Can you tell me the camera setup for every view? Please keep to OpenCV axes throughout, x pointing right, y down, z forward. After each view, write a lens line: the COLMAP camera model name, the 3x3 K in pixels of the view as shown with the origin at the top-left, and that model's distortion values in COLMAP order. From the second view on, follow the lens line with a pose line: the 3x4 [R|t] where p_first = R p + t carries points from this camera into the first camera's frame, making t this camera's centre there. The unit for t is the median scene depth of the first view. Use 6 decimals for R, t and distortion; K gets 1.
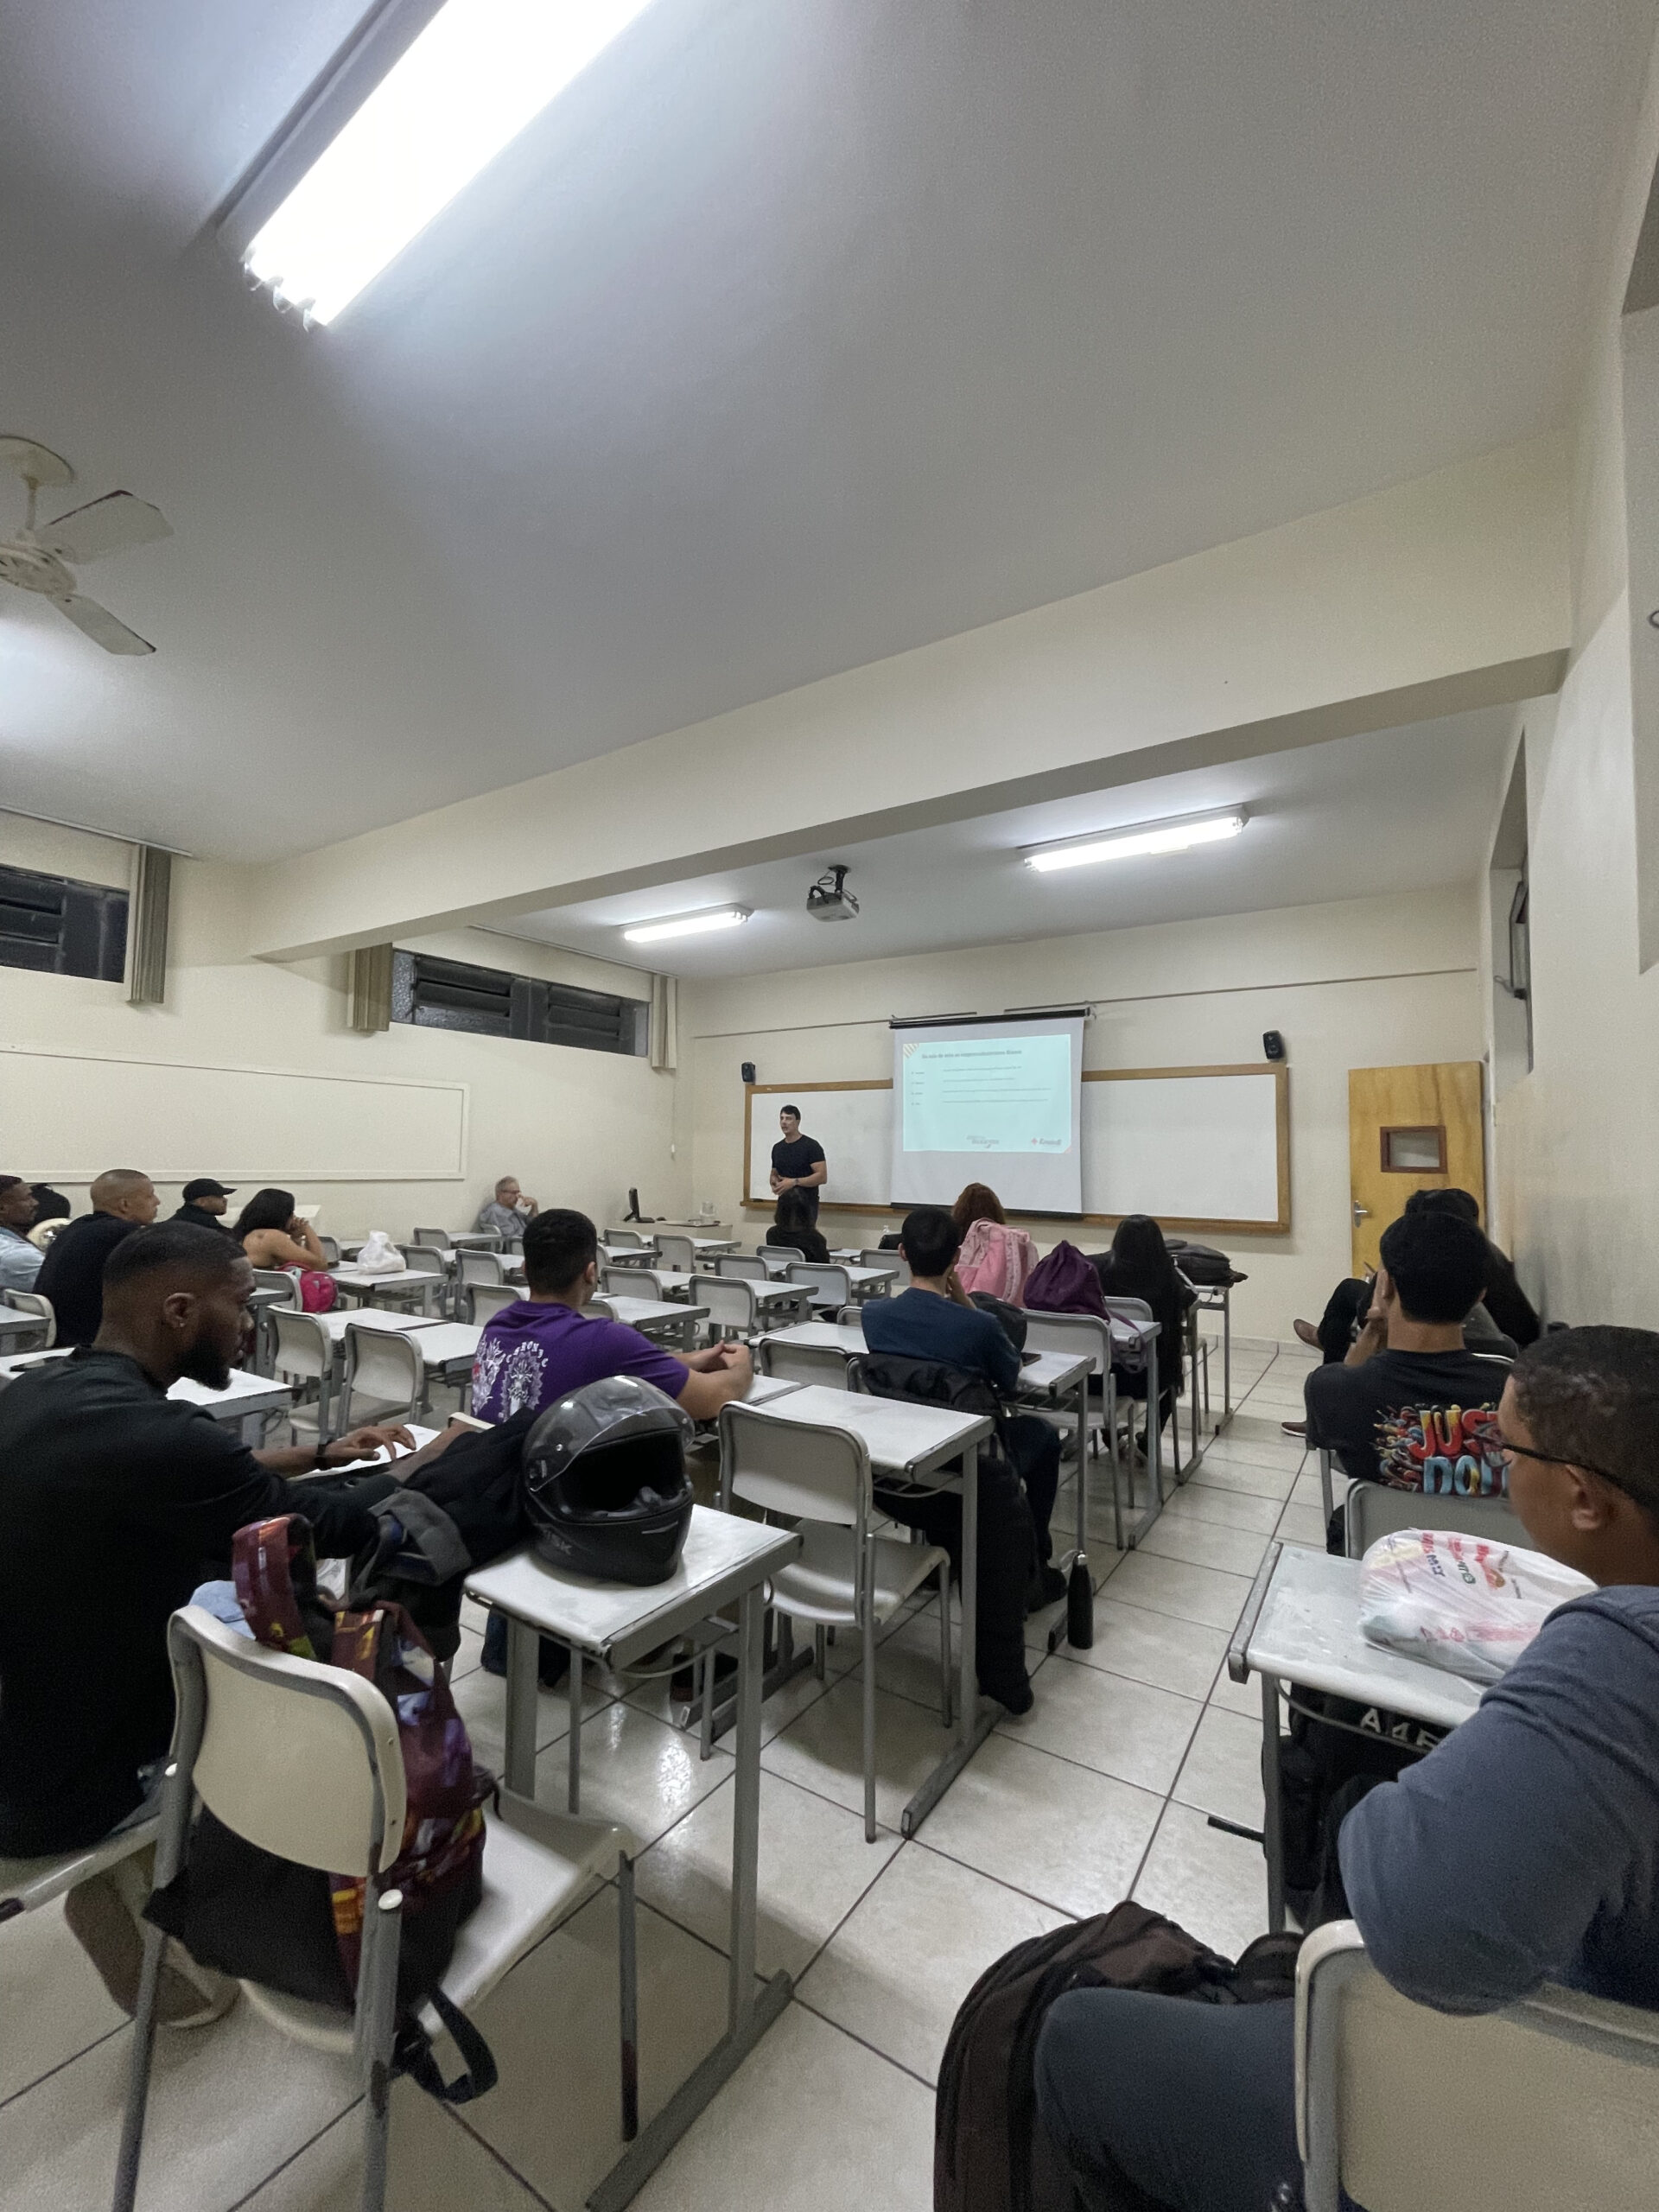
lens RADIAL K [[890.1, 0, 836.9], [0, 890.1, 1108.6], [0, 0, 1]] dist [0.000305, 0.001048]
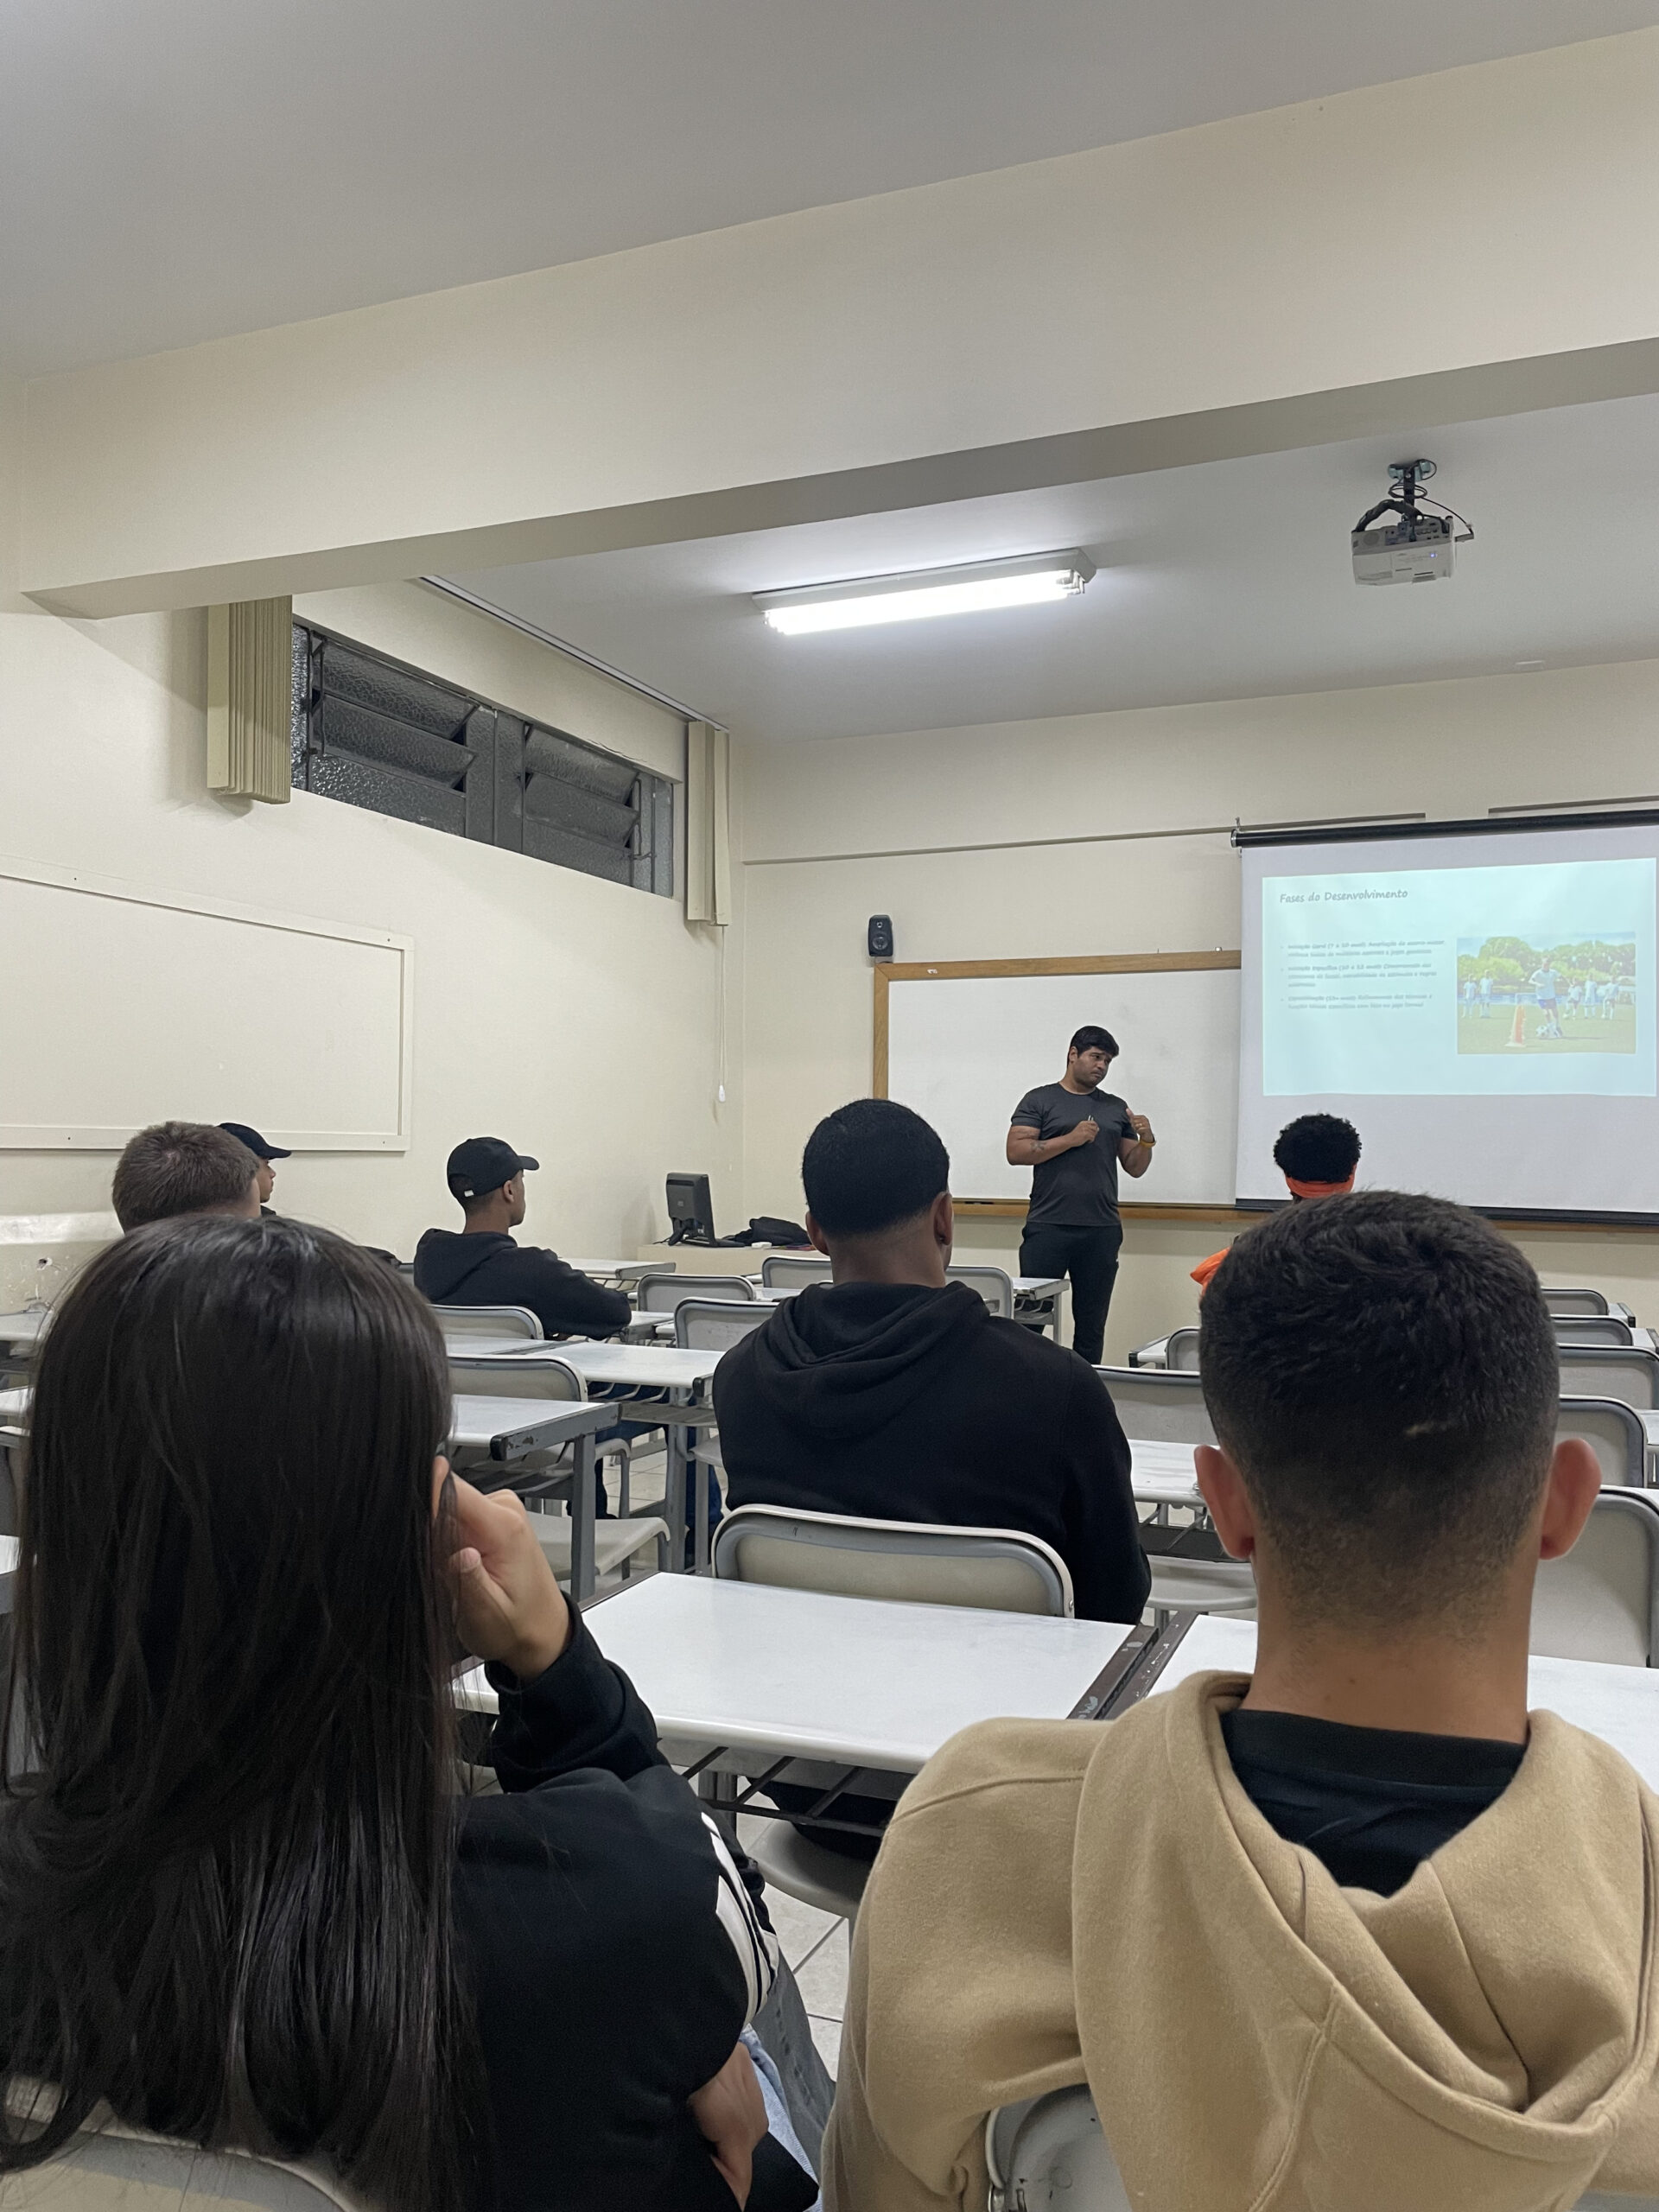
lens RADIAL K [[1679.3, 0, 827.3], [0, 1679.3, 1107.8], [0, 0, 1]] dist [0.101635, -0.119176]
pose [[0.984096, 0.000377, 0.177635, -0.452384], [-0.006447, 0.999415, 0.033595, 0.033805], [-0.177518, -0.034206, 0.983523, 0.168696]]
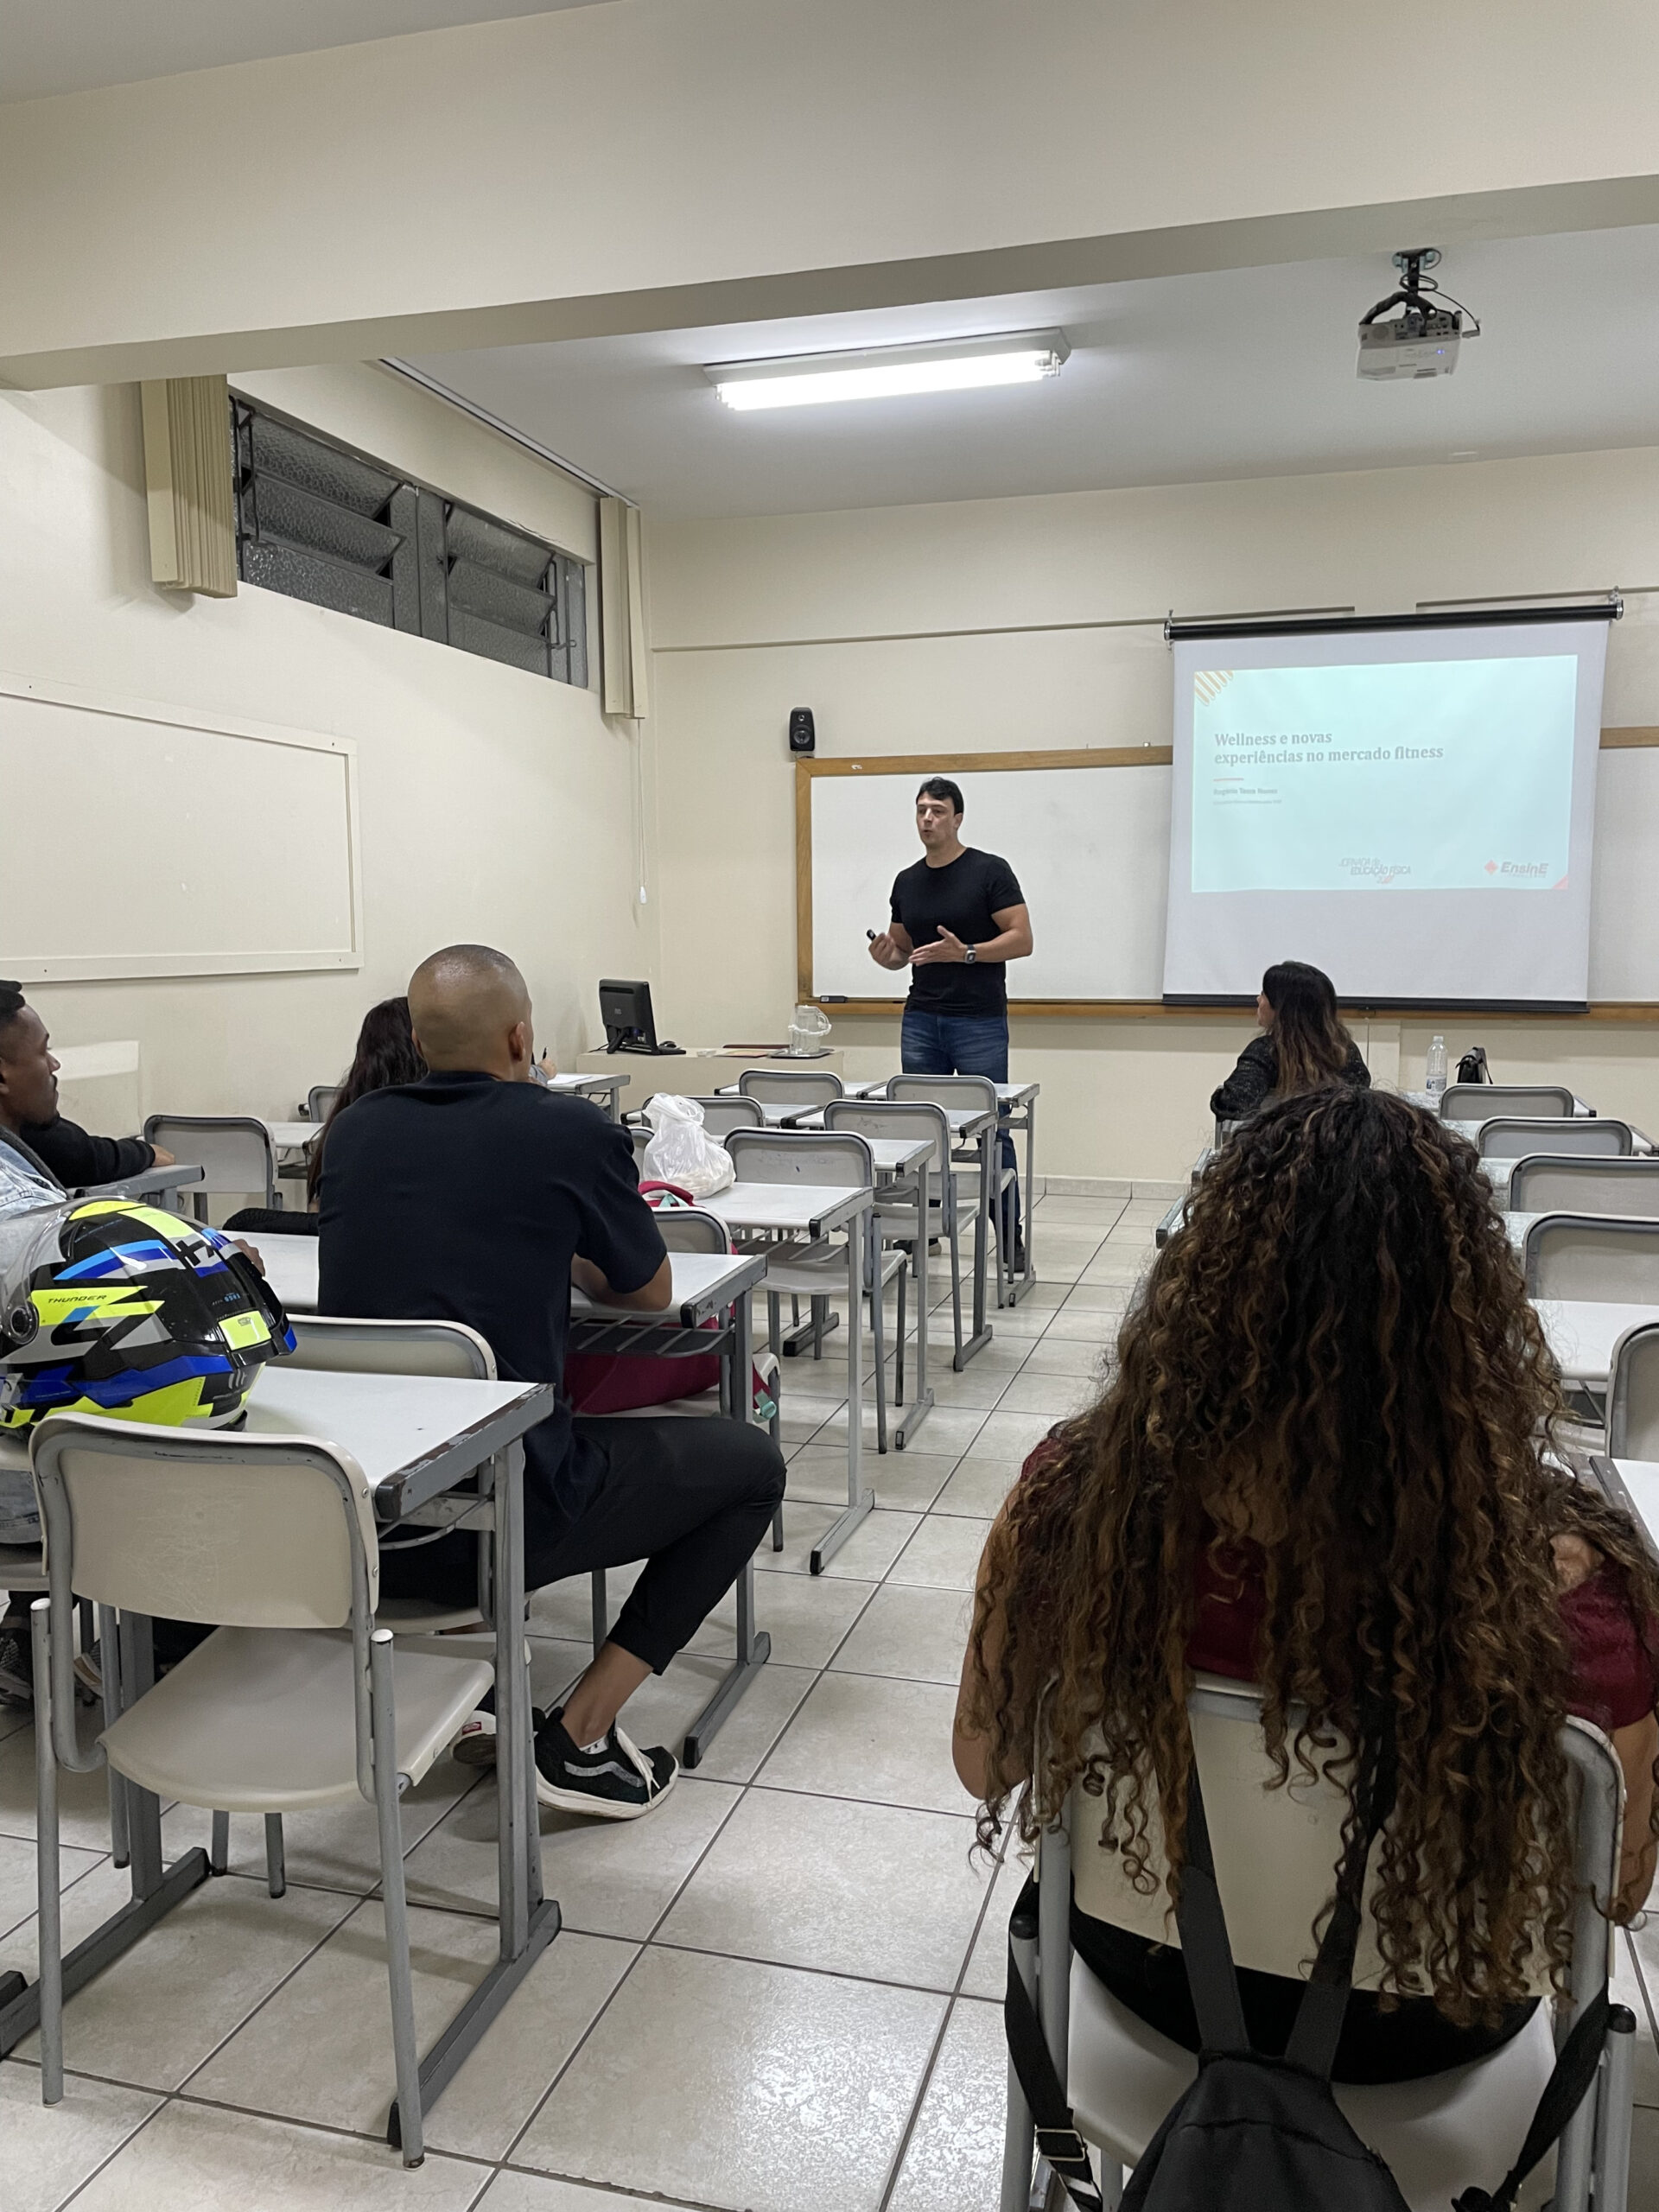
lens RADIAL K [[1679.3, 0, 822.8], [0, 1679.3, 1082.9], [0, 0, 1]] dist [0.101635, -0.119176]
pose [[0.955452, -0.046650, 0.291437, -0.557671], [0.001478, 0.988174, 0.153332, 0.010697], [-0.295143, -0.146071, 0.944221, 0.204198]]
